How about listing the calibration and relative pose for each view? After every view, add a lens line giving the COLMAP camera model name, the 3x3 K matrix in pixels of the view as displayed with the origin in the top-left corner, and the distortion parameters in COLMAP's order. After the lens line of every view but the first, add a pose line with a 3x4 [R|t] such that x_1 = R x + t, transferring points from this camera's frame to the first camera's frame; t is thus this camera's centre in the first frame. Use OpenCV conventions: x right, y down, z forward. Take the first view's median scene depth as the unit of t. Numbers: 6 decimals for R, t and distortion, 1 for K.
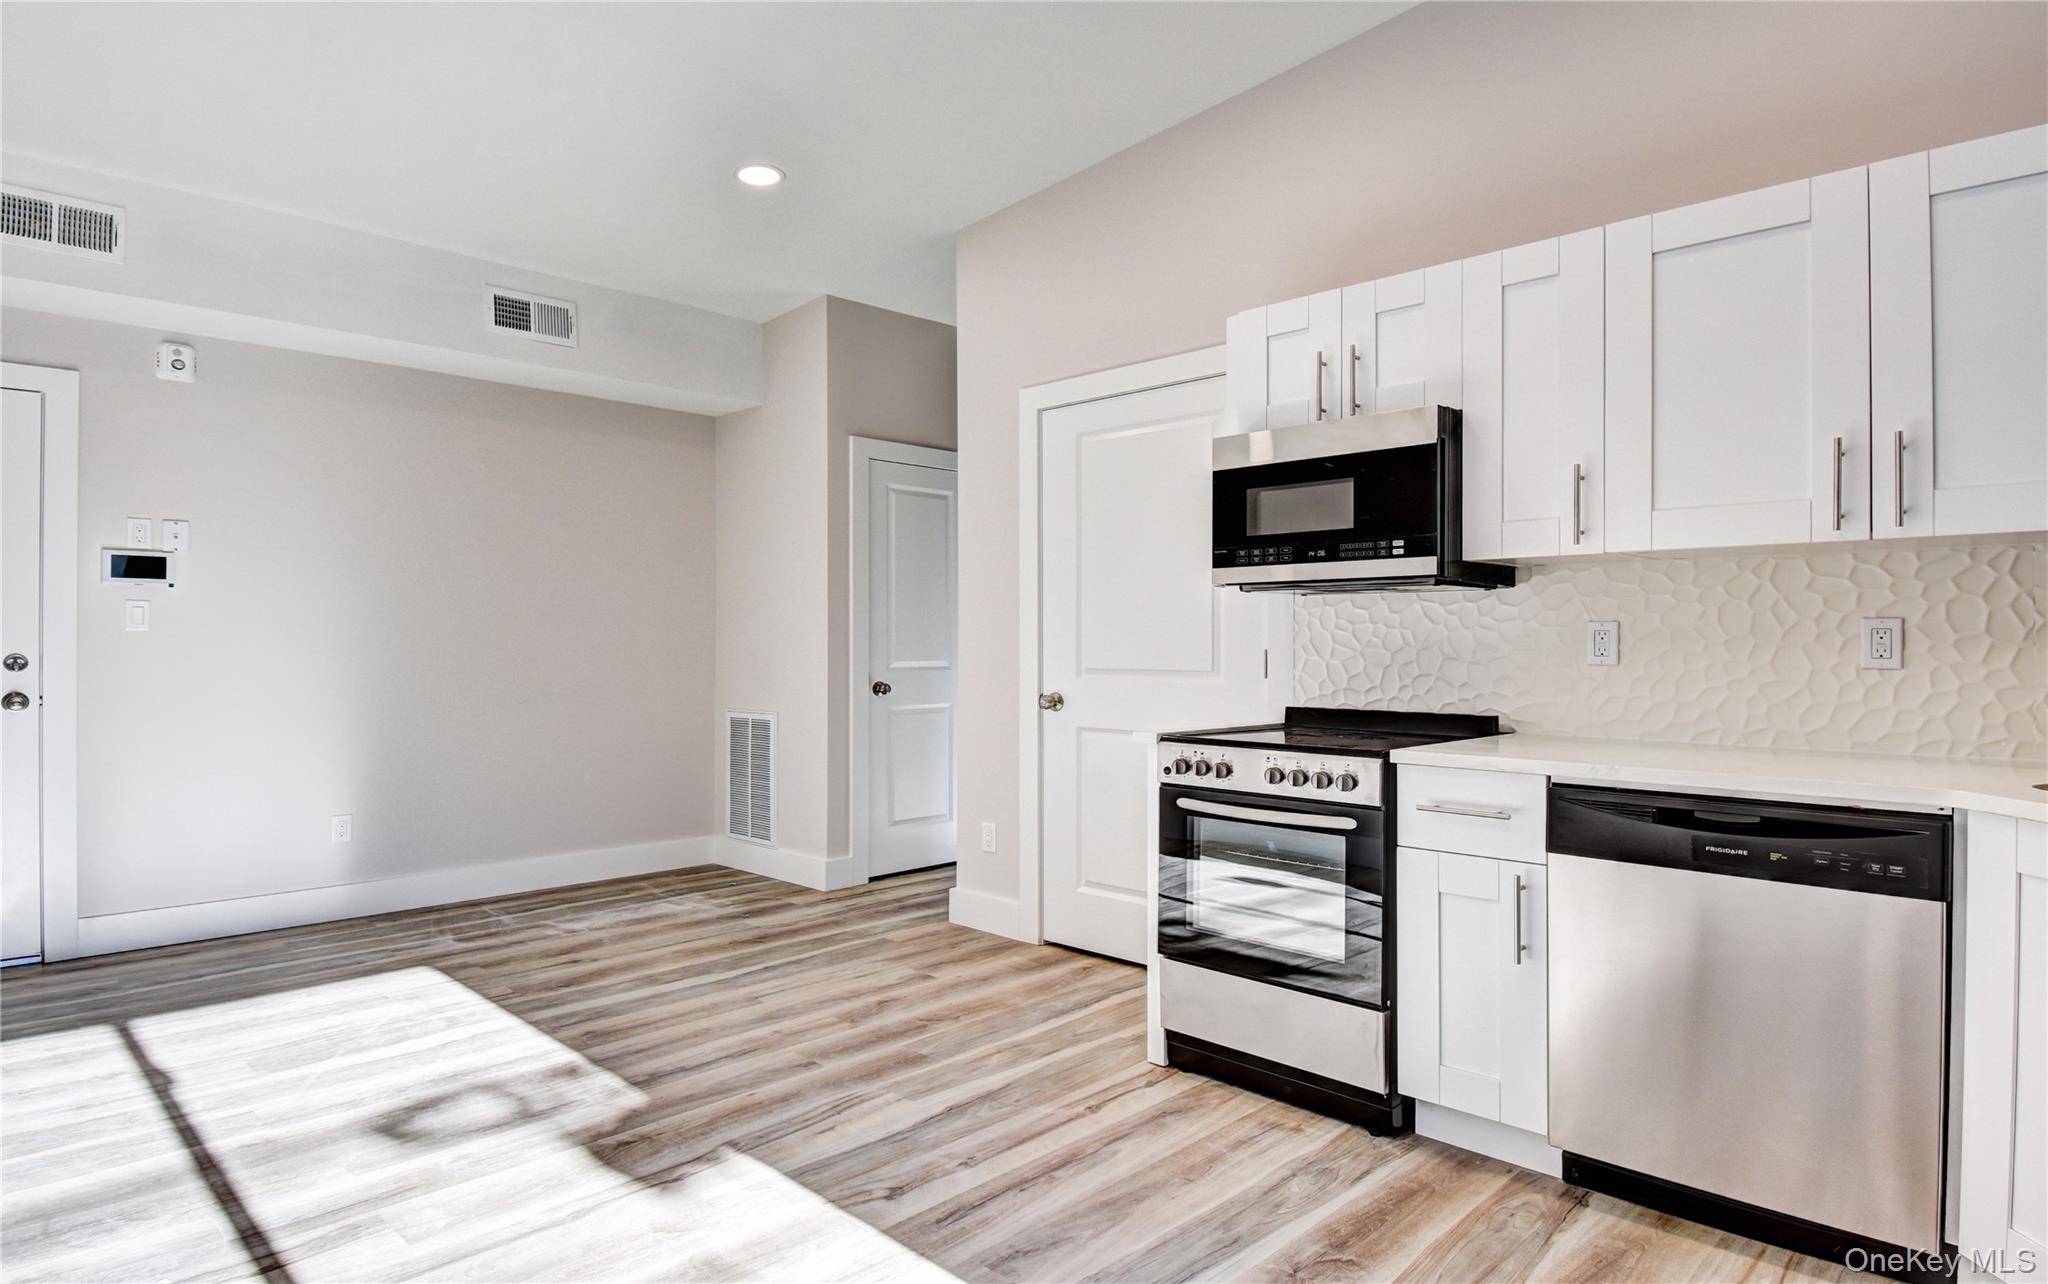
lens RADIAL K [[1139.2, 0, 1011.2], [0, 1139.2, 644.4], [0, 0, 1]] dist [0.027709, -0.035961]
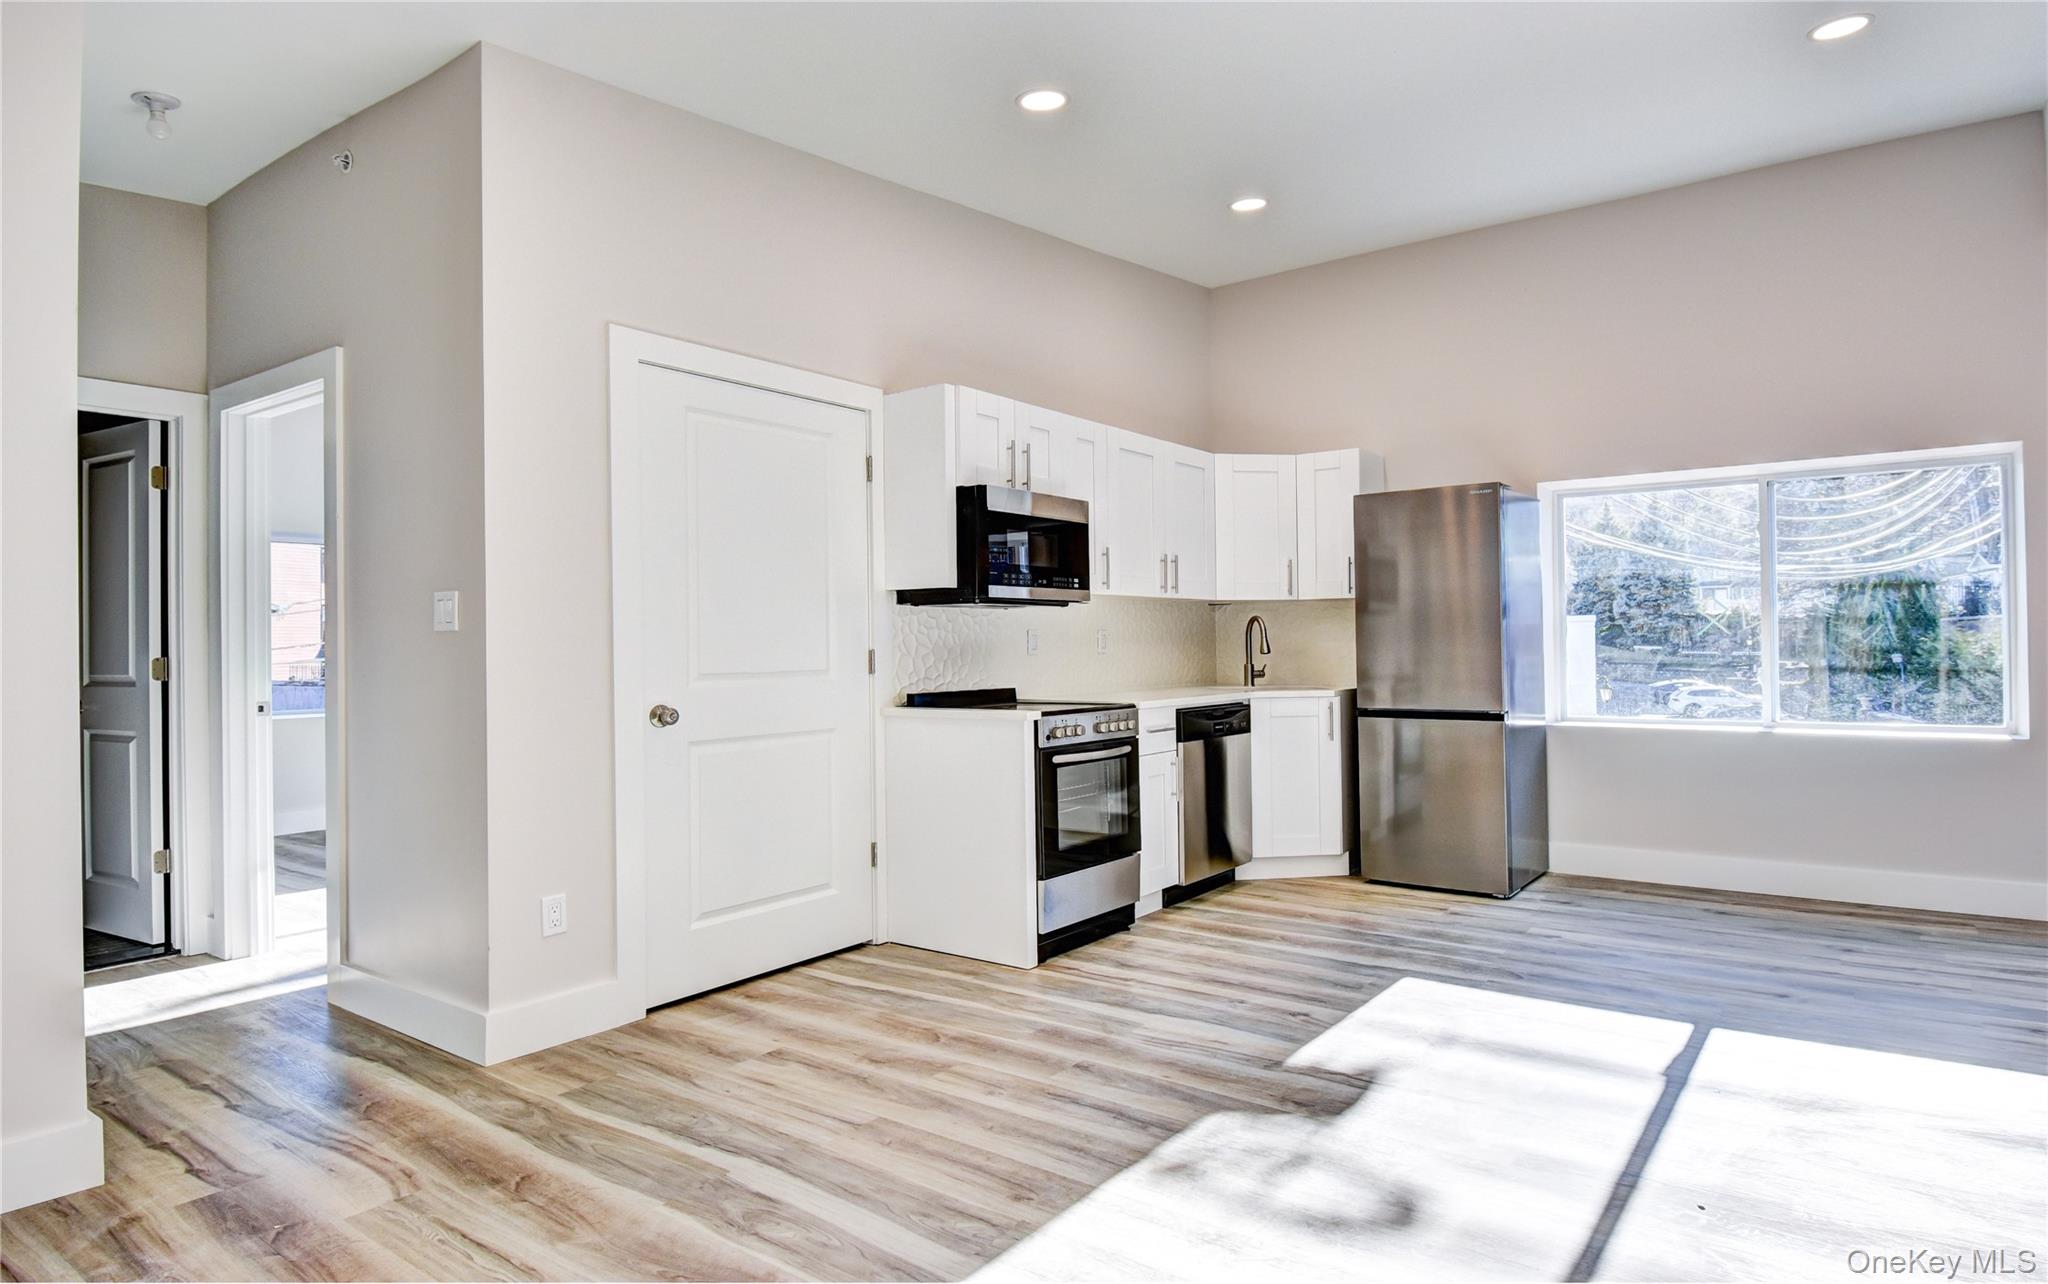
lens RADIAL K [[1139.2, 0, 1011.2], [0, 1139.2, 644.4], [0, 0, 1]] dist [0.027709, -0.035961]
pose [[-0.131953, 0.006432, 0.991235, -1.083556], [0.013678, 0.999896, -0.004667, 0.007085], [-0.991162, 0.012942, -0.132027, 1.119732]]
